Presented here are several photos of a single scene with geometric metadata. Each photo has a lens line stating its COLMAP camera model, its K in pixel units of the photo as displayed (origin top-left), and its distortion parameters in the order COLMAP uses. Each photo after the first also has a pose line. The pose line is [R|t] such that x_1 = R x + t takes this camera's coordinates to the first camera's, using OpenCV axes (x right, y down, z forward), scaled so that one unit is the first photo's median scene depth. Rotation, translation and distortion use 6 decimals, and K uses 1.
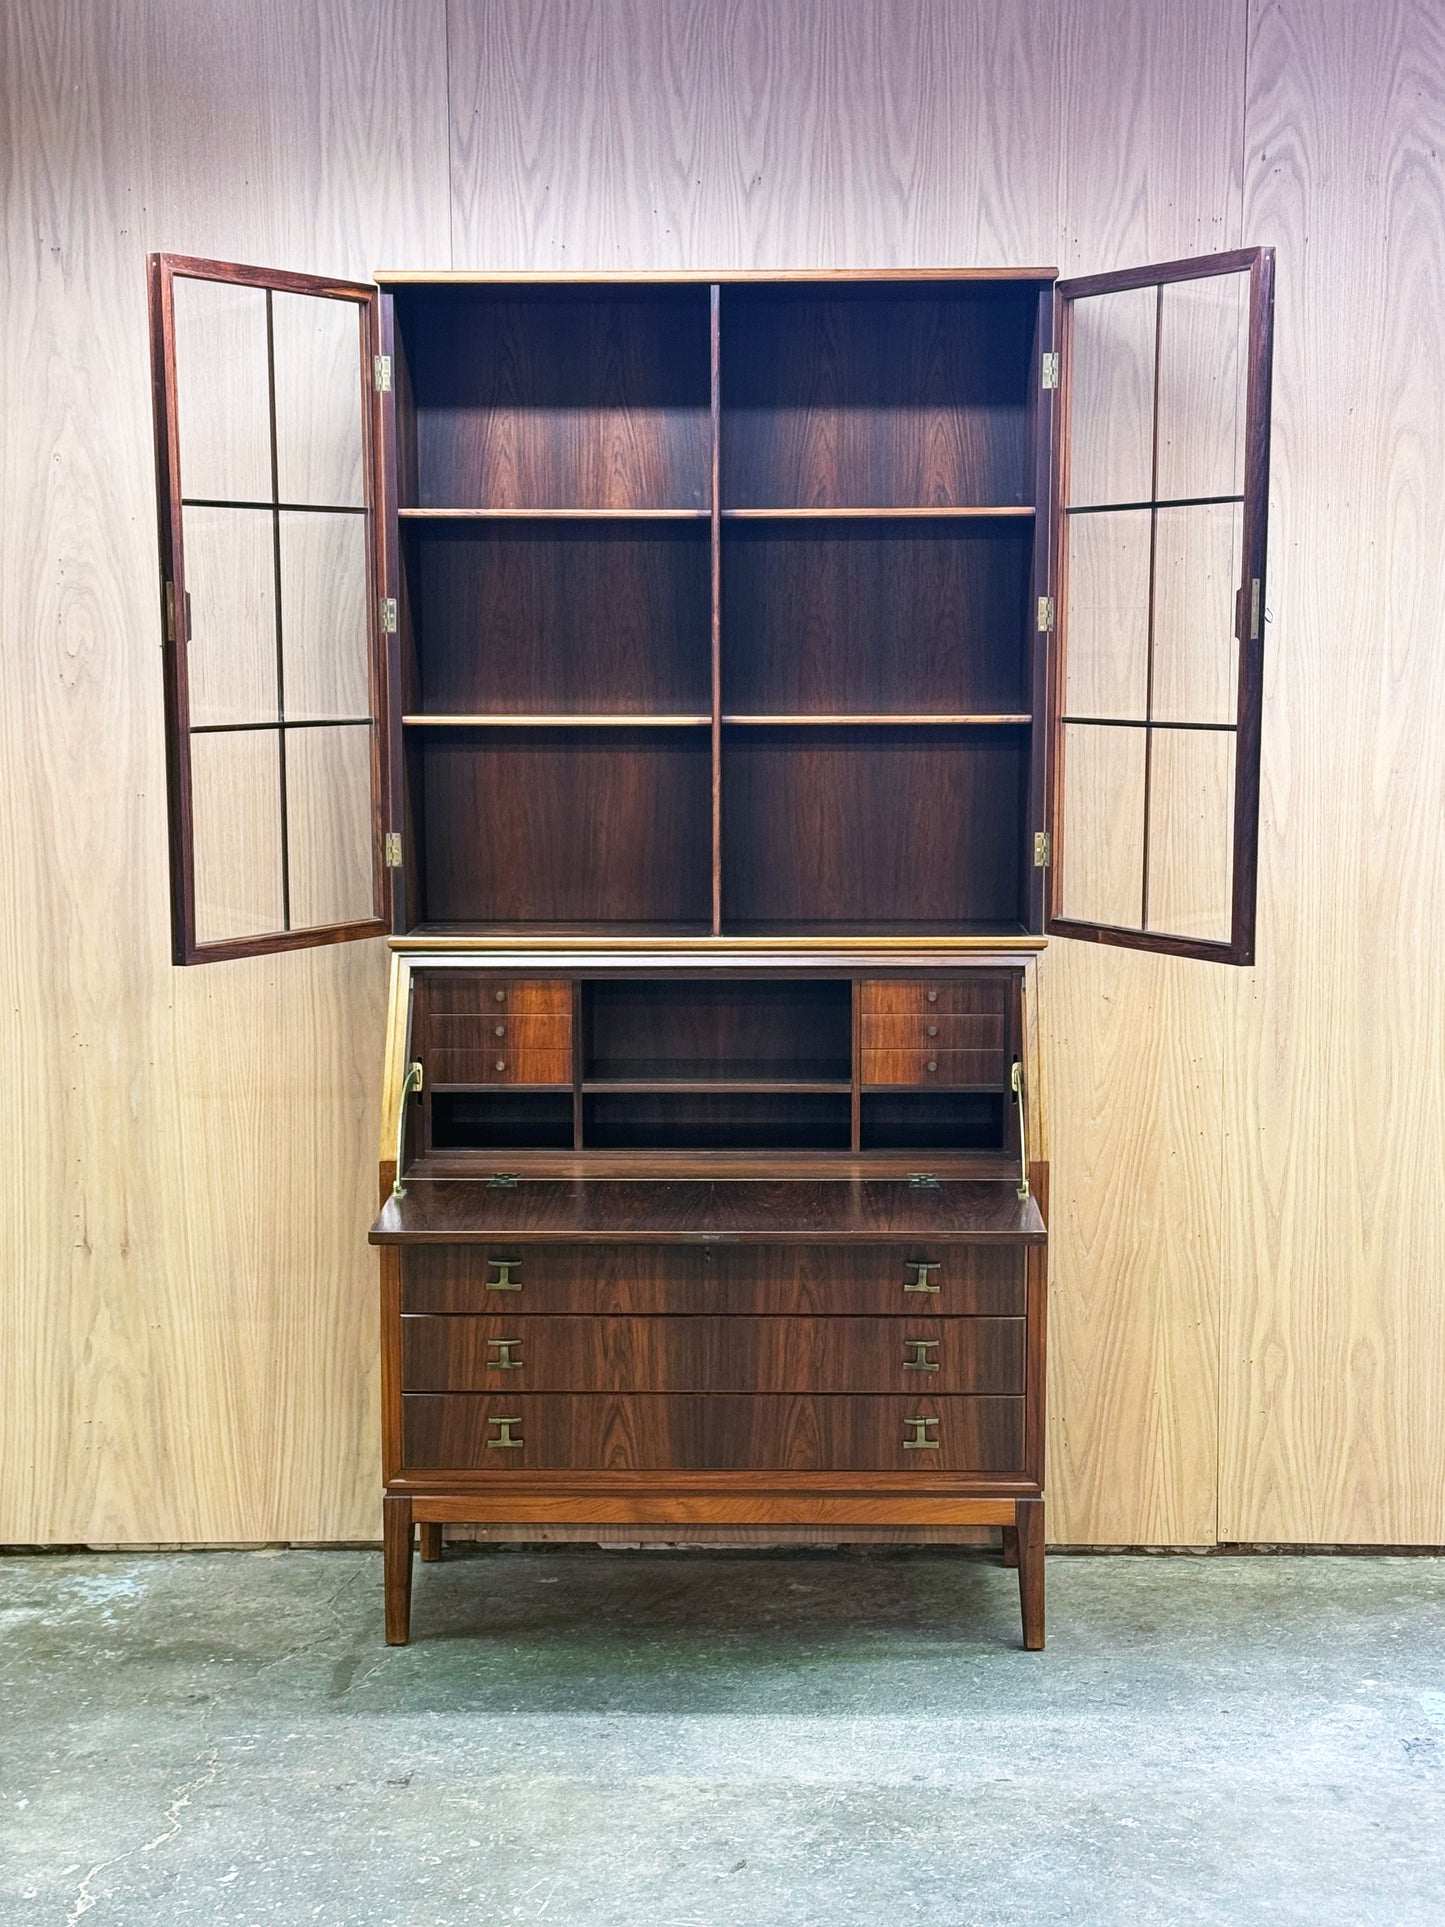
lens RADIAL K [[3073.2, 0, 720.4], [0, 3073.2, 1046.7], [0, 0, 1]] dist [0.157175, -0.171967]
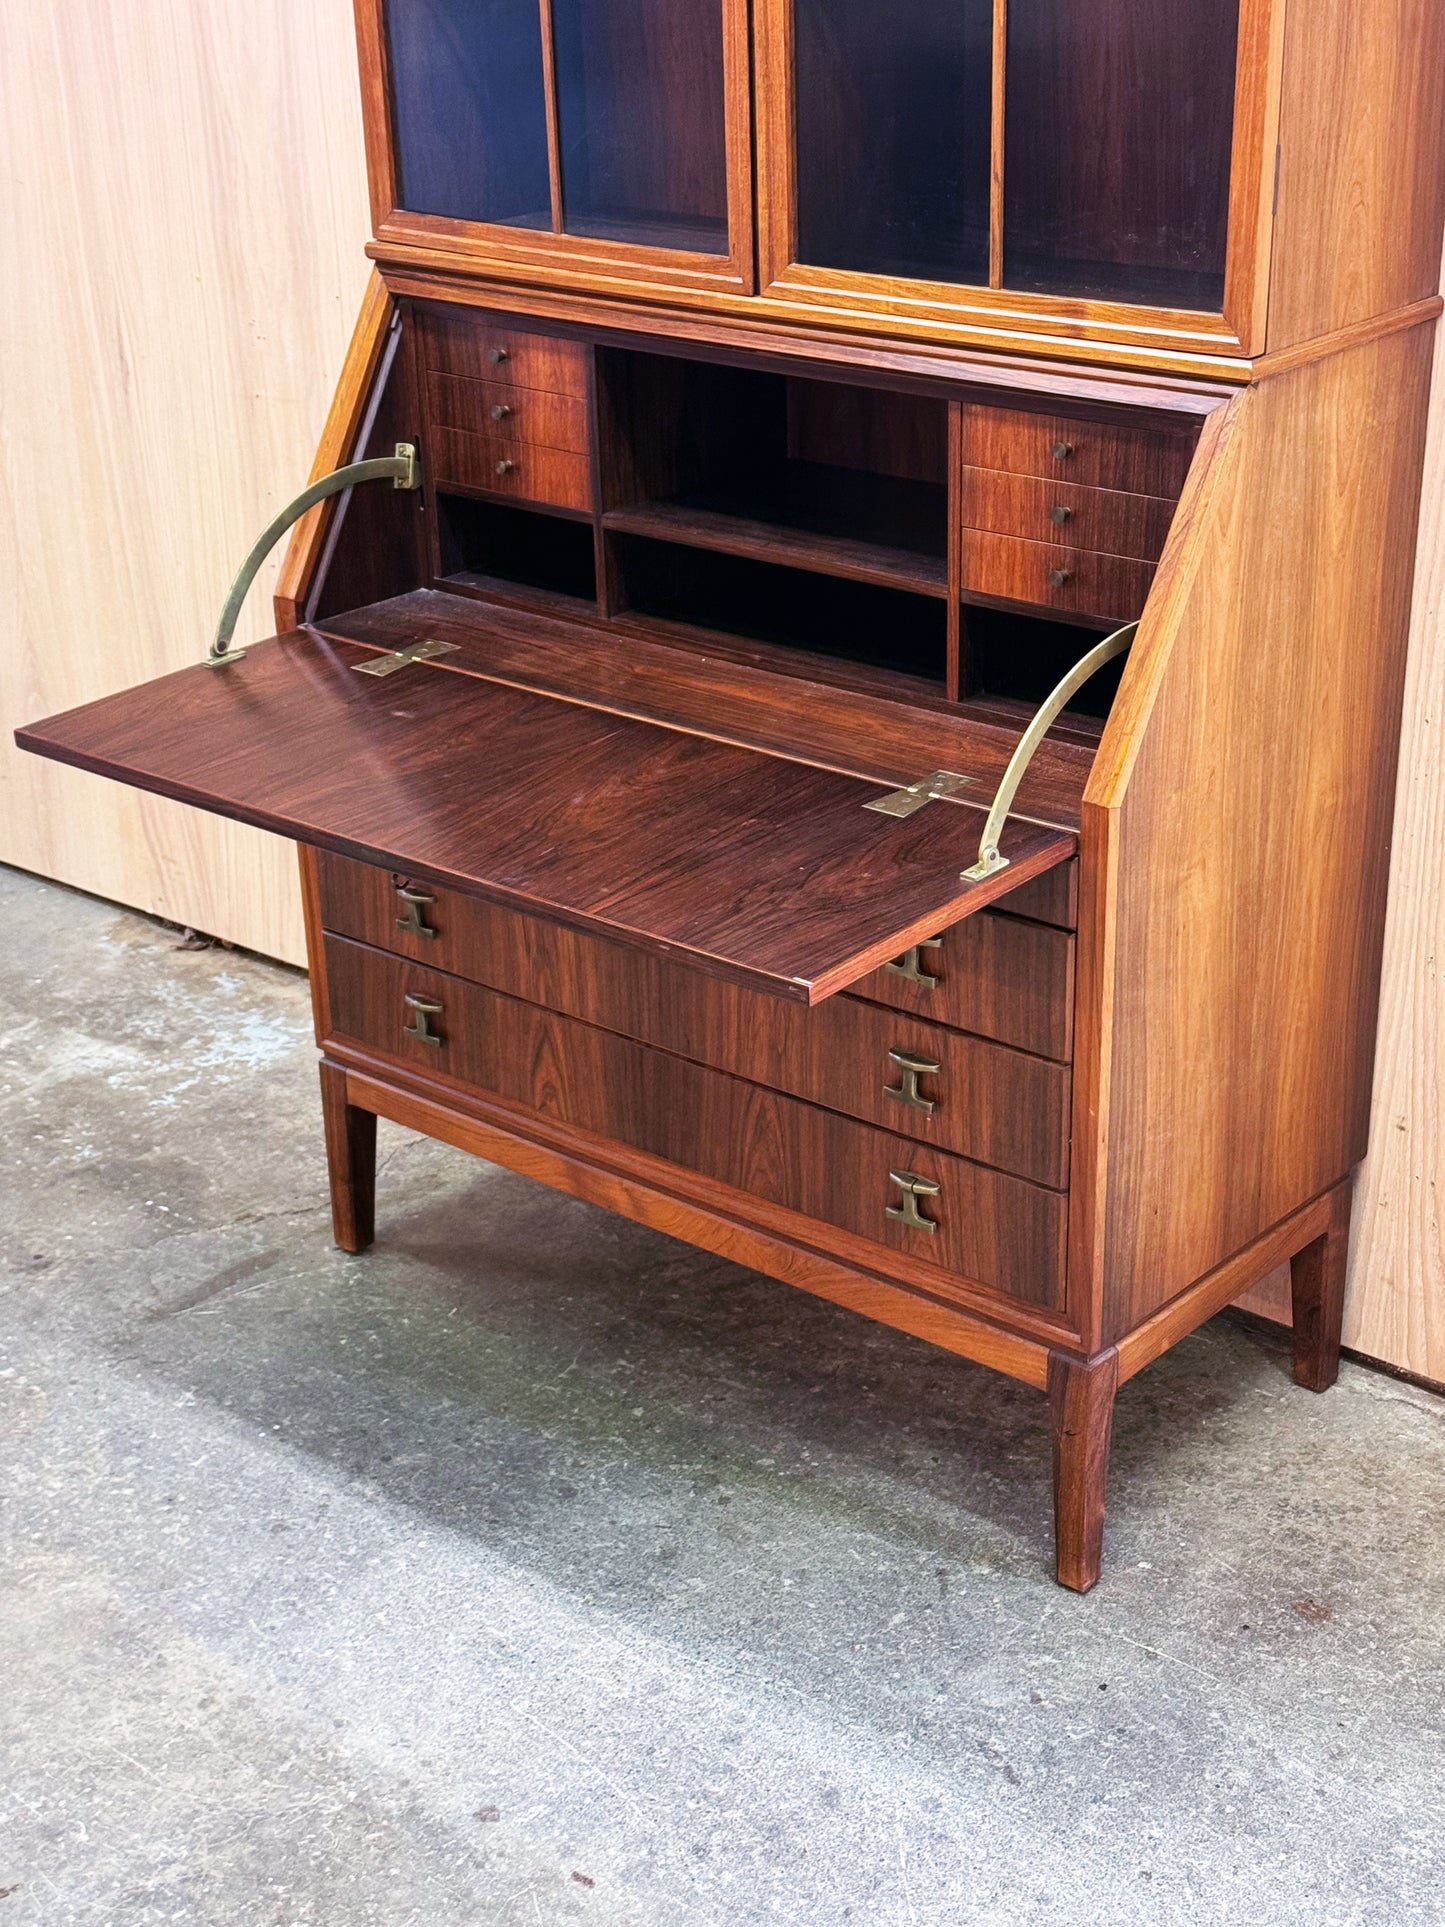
lens RADIAL K [[2813.0, 0, 745.1], [0, 2813.0, 959.6], [0, 0, 1]] dist [0.153611, -0.057732]
pose [[0.777873, 0.238628, -0.581352, 0.322348], [-0.060838, 0.949350, 0.308276, -0.078067], [0.625469, -0.204431, 0.752991, 0.548567]]
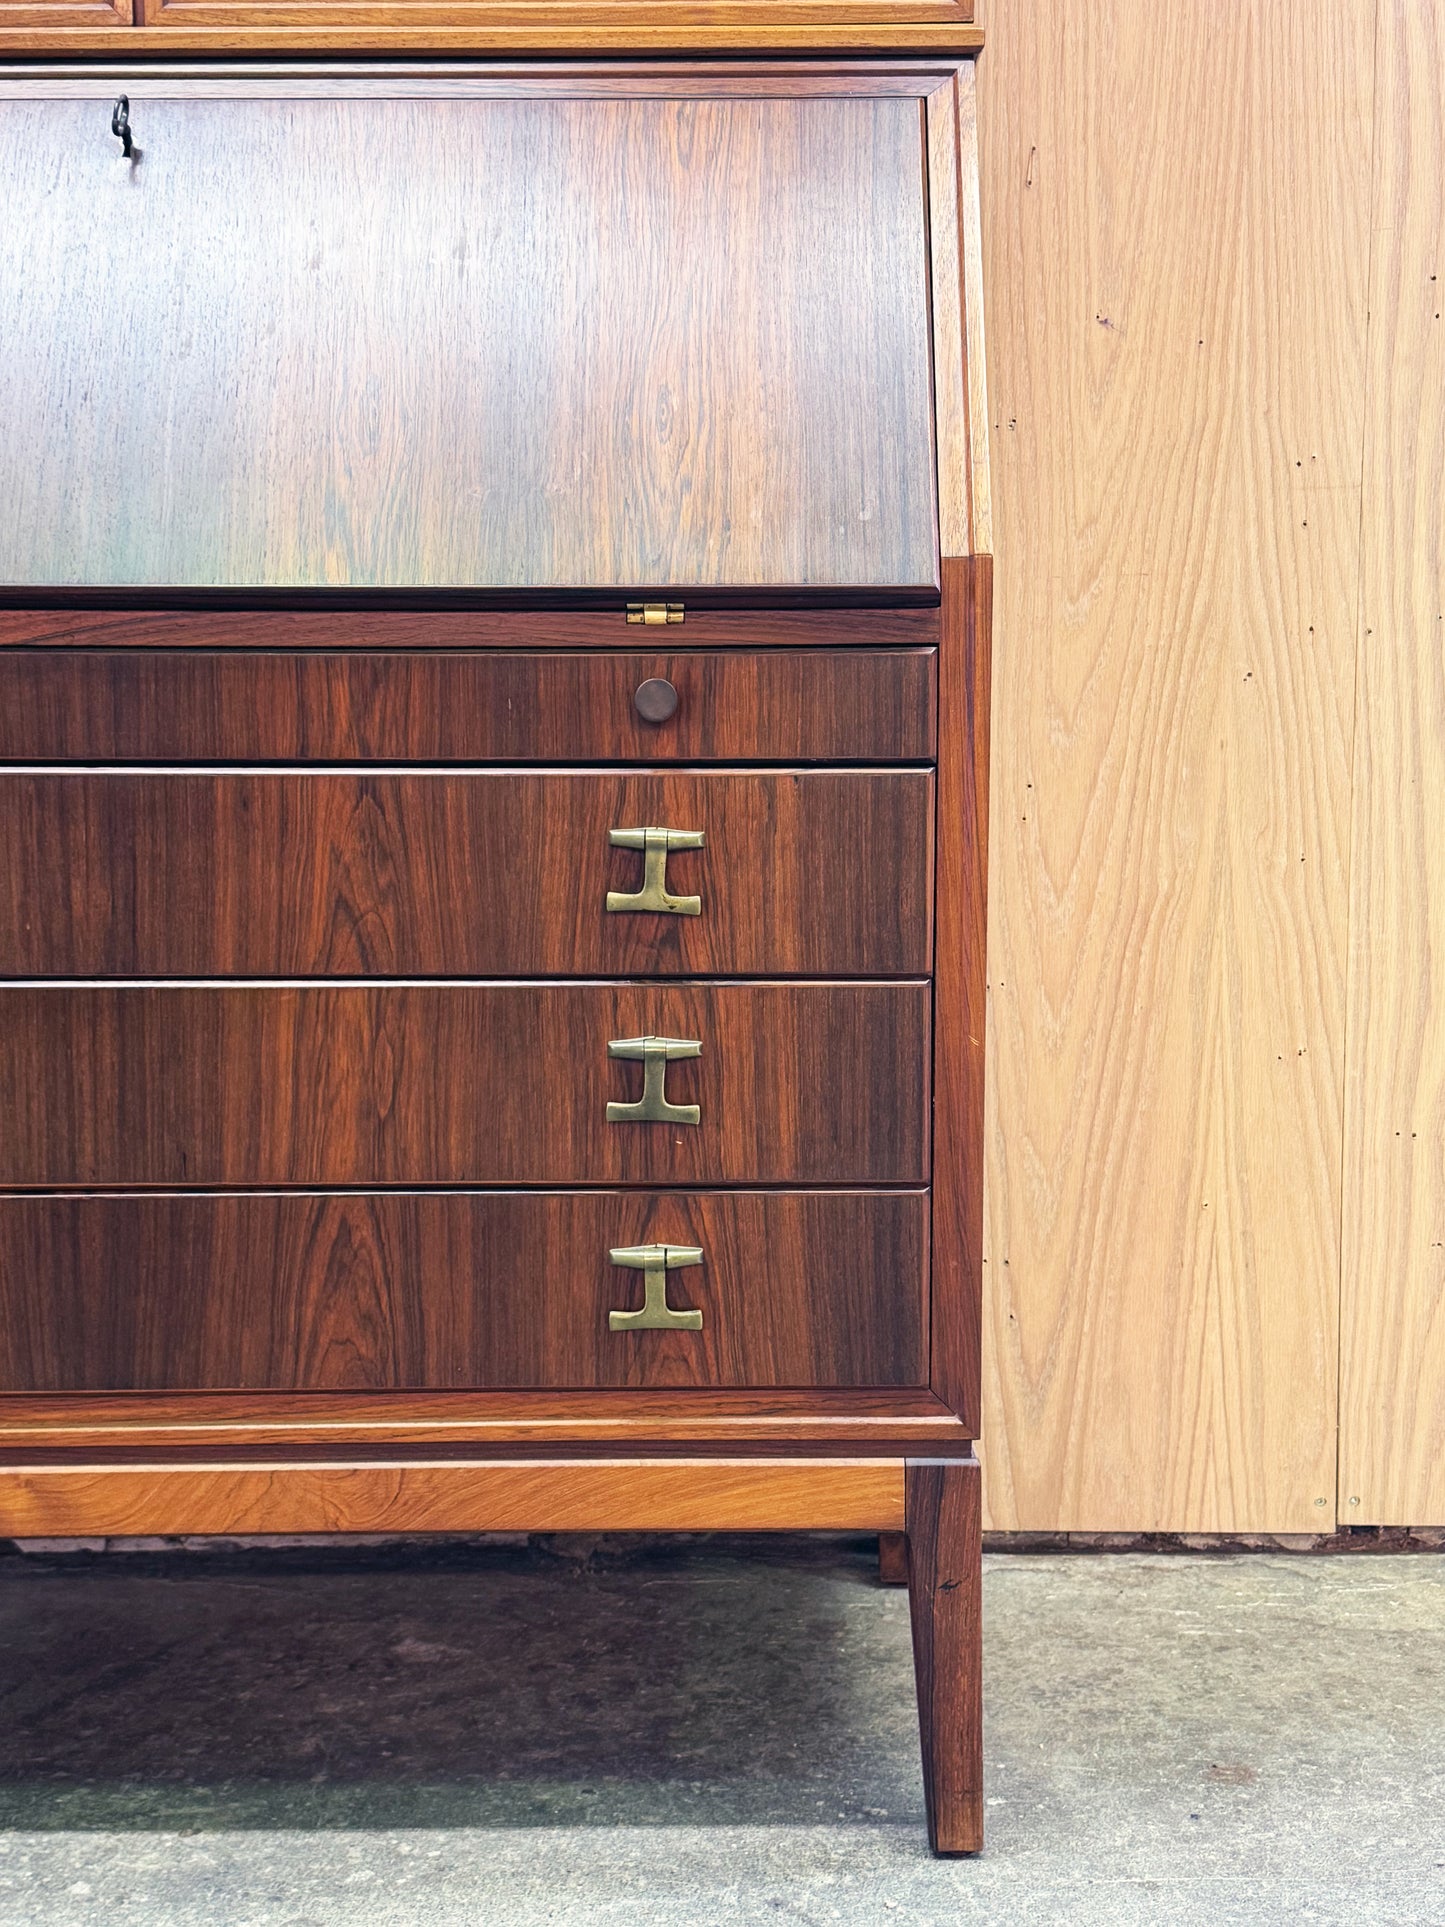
lens RADIAL K [[2424.4, 0, 720.8], [0, 2424.4, 969.6], [0, 0, 1]] dist [0.202919, -0.461747]
pose [[0.999769, -0.003836, 0.021167, 0.062866], [0.004134, 0.999893, -0.014055, 0.084825], [-0.021110, 0.014139, 0.999677, 0.657826]]
